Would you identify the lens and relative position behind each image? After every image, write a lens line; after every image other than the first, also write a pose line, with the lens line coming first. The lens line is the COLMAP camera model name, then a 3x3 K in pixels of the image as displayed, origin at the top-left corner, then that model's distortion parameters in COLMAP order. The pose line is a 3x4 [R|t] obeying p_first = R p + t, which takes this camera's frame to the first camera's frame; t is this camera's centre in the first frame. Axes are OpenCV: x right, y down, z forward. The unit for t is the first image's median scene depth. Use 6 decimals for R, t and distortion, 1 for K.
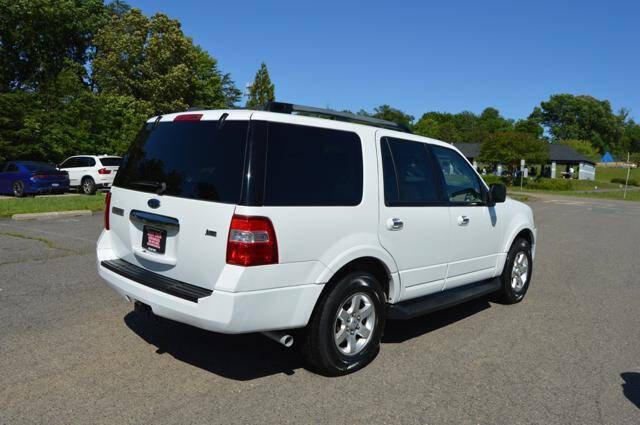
lens RADIAL K [[530.1, 0, 320.0], [0, 530.1, 212.5], [0, 0, 1]] dist [-0.069860, 0.007137]
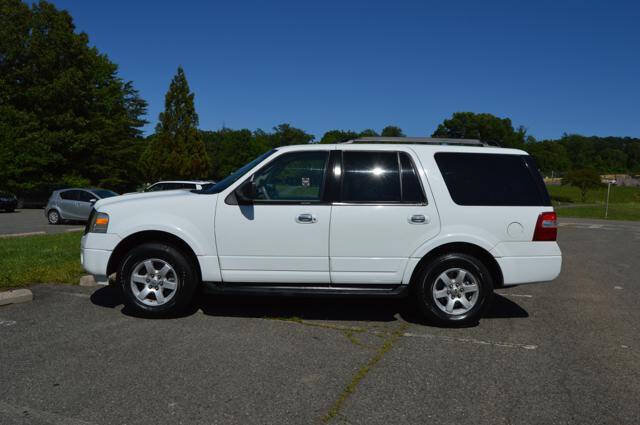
lens RADIAL K [[550.0, 0, 320.0], [0, 550.0, 212.5], [0, 0, 1]] dist [-0.068601, 0.008380]
pose [[0.979341, -0.027714, 0.200308, -0.069589], [0.036373, 0.998550, -0.039678, -0.010799], [-0.198918, 0.046144, 0.978929, 0.117092]]
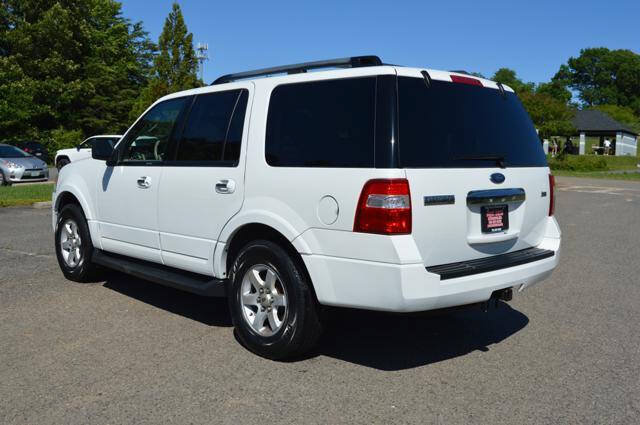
lens RADIAL K [[652.1, 0, 320.0], [0, 652.1, 212.5], [0, 0, 1]] dist [-0.055959, -0.003869]
pose [[0.999361, -0.024197, 0.026297, 0.057991], [0.023861, 0.999630, 0.013038, -0.005034], [-0.026602, -0.012402, 0.999569, 0.108552]]
